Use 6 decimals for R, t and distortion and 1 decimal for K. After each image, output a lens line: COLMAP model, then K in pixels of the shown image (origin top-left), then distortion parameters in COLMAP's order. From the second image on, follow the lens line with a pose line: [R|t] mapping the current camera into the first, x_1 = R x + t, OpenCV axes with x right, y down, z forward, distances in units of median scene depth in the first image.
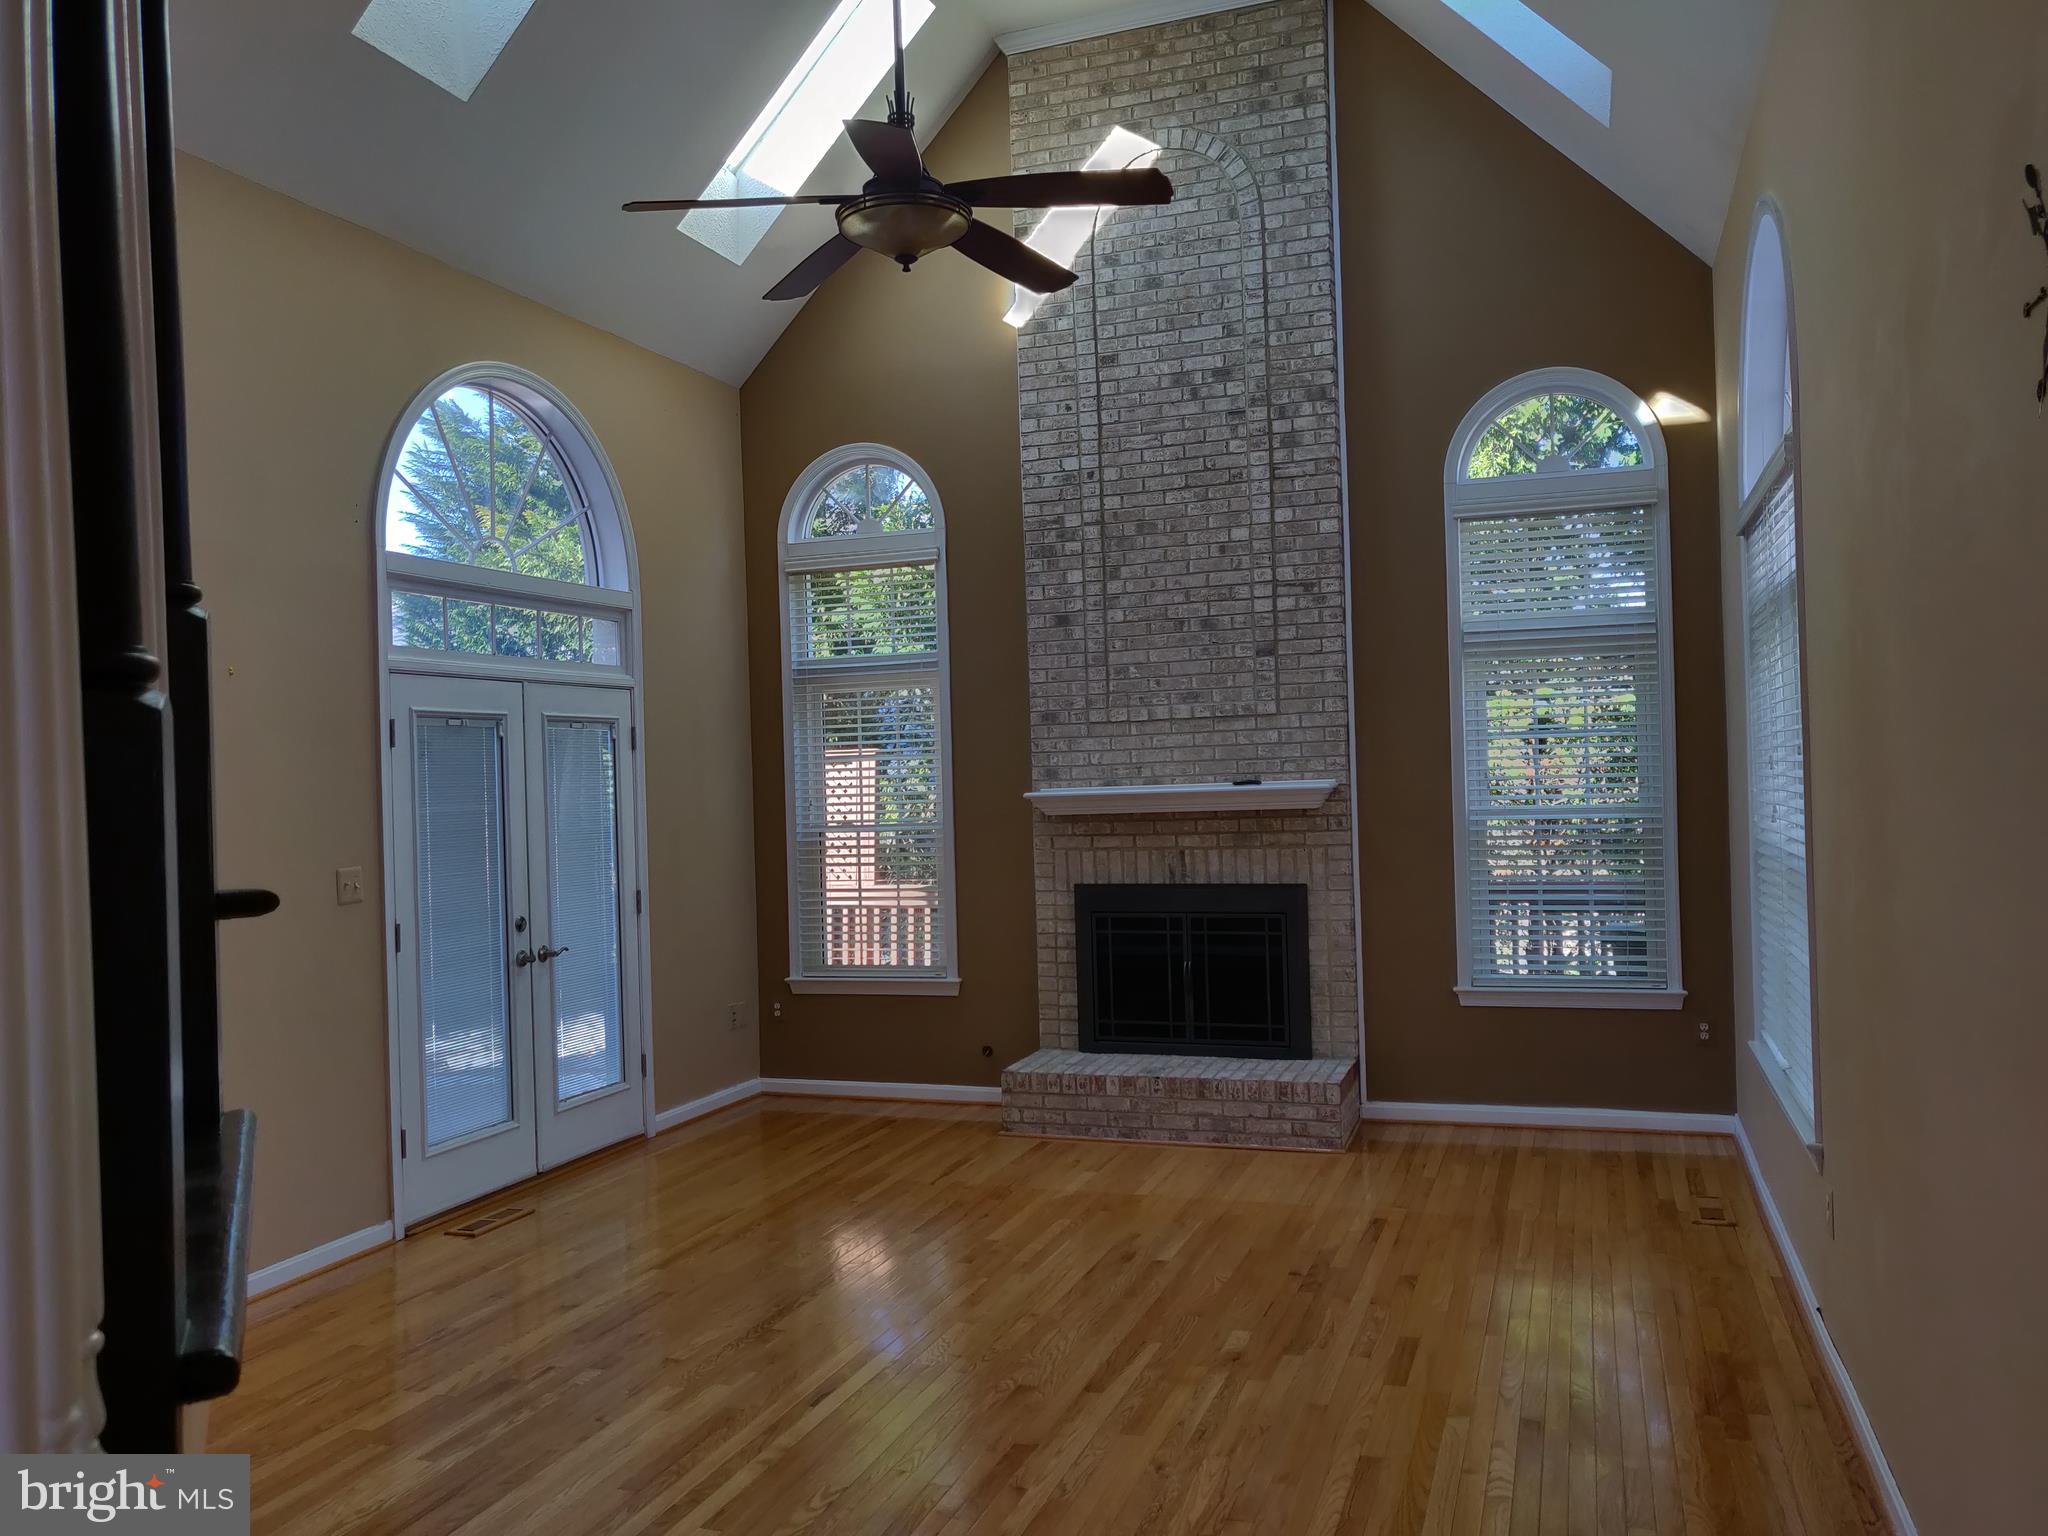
lens RADIAL K [[1563.7, 0, 1036.6], [0, 1563.7, 770.5], [0, 0, 1]] dist [-0.001110, 0.028139]
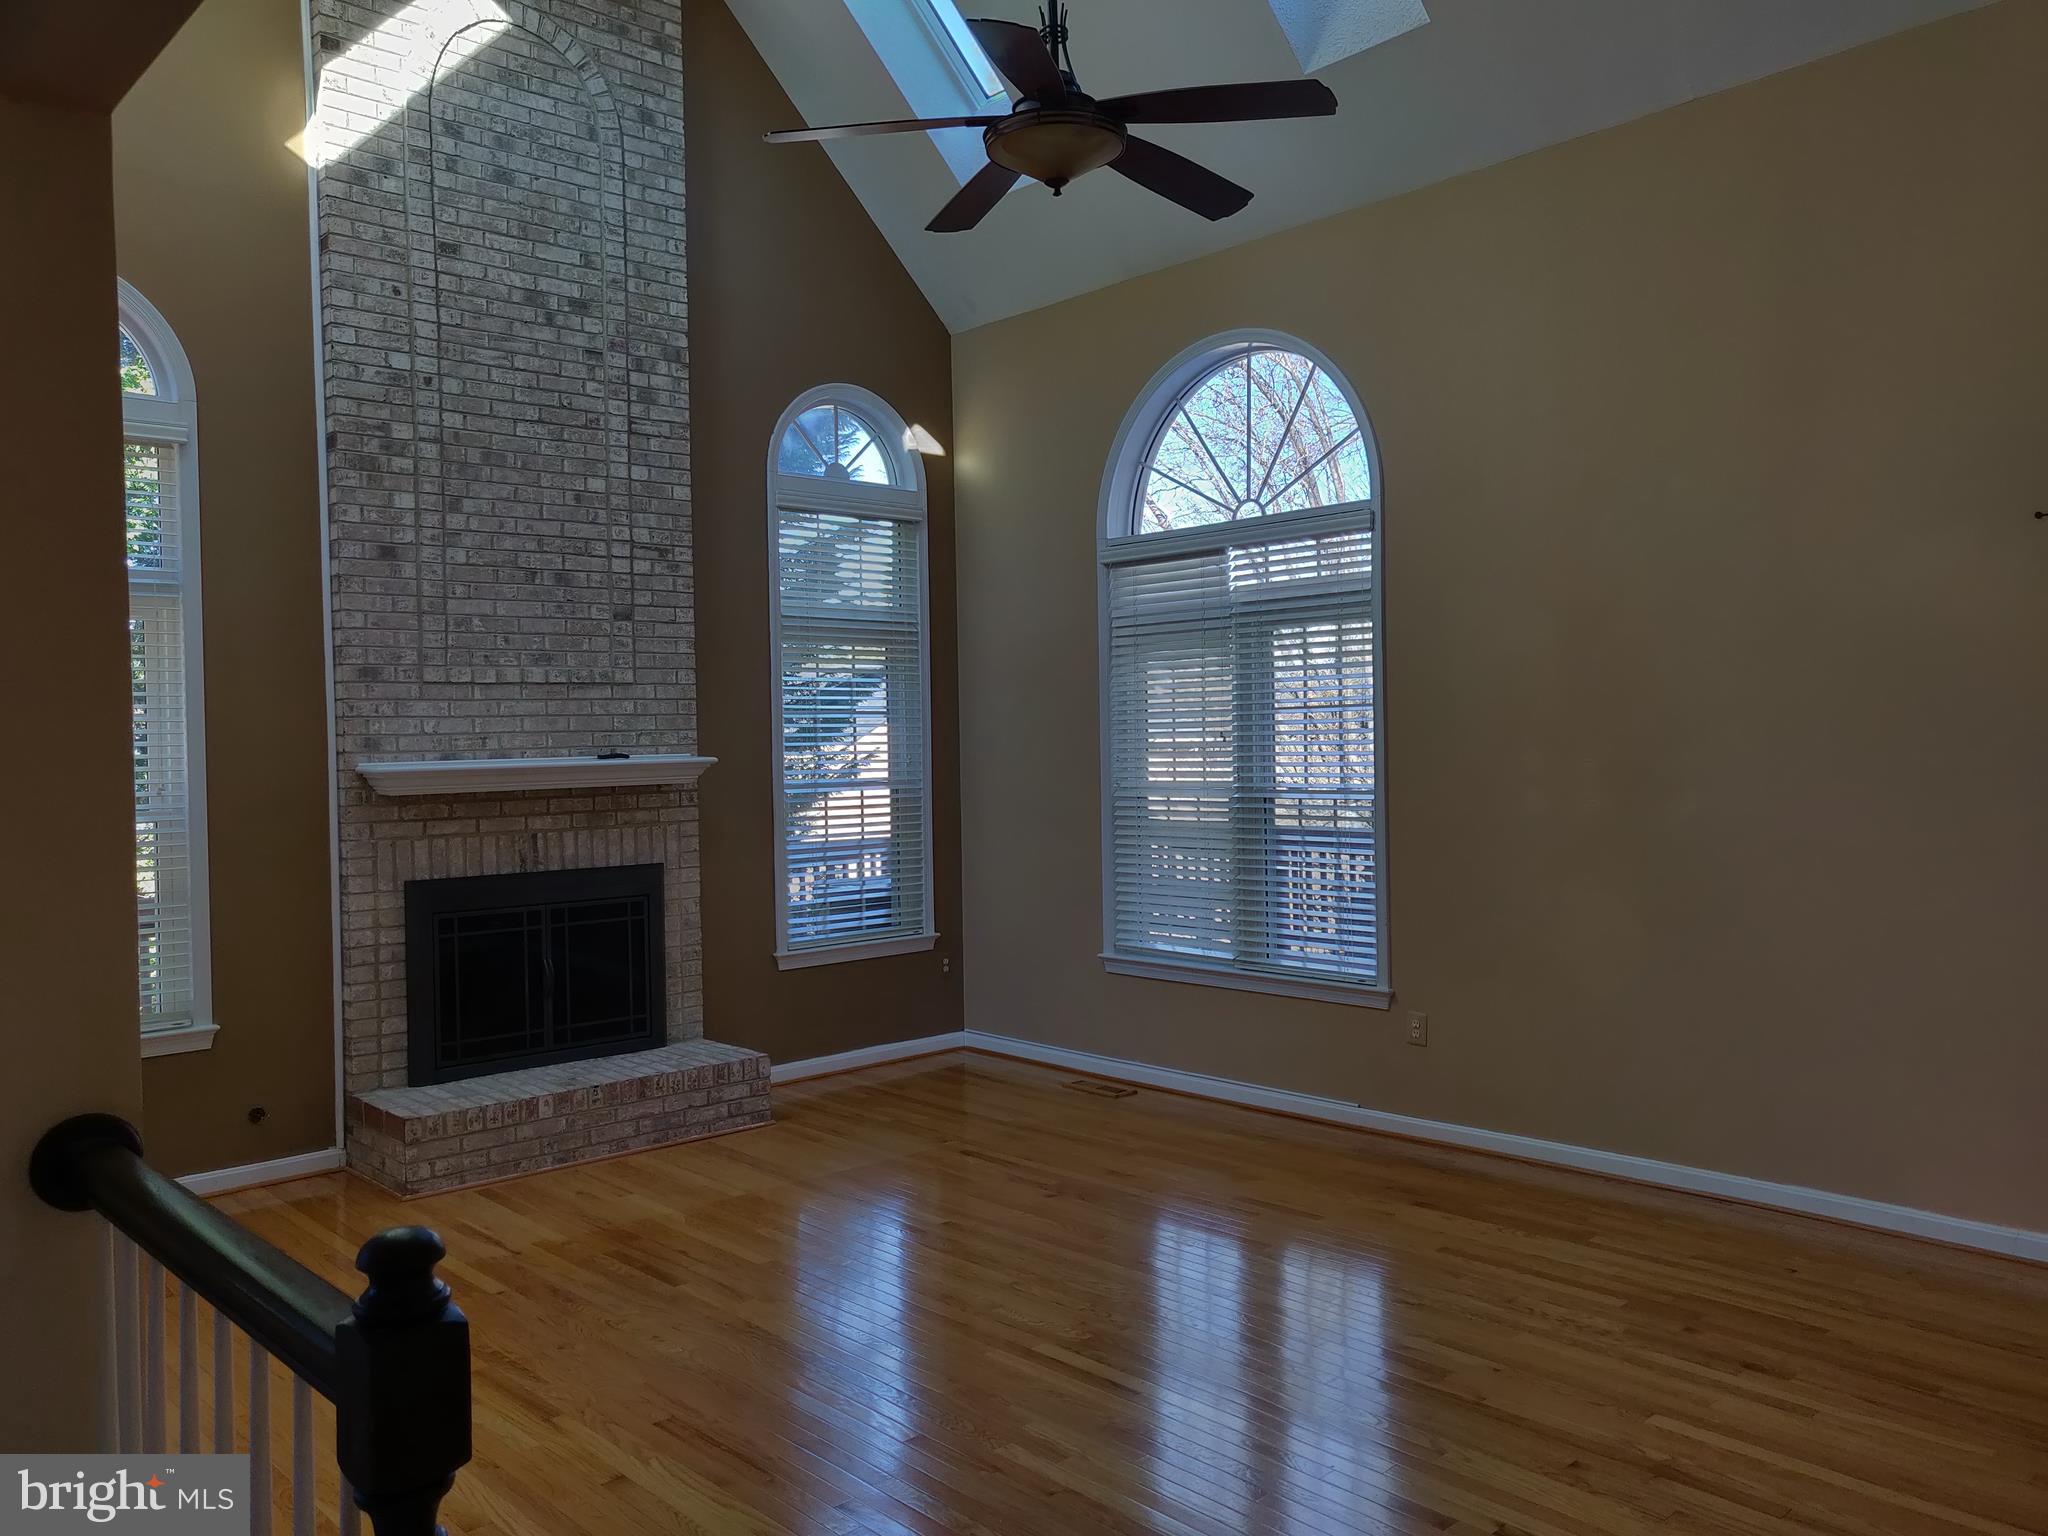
lens RADIAL K [[1563.7, 0, 1033.3], [0, 1563.7, 767.5], [0, 0, 1]] dist [-0.001110, 0.028139]
pose [[0.469758, 0.006603, 0.882770, -0.558735], [0.004047, 0.999945, -0.009633, 0.024085], [-0.882786, 0.008098, 0.469706, 0.345468]]
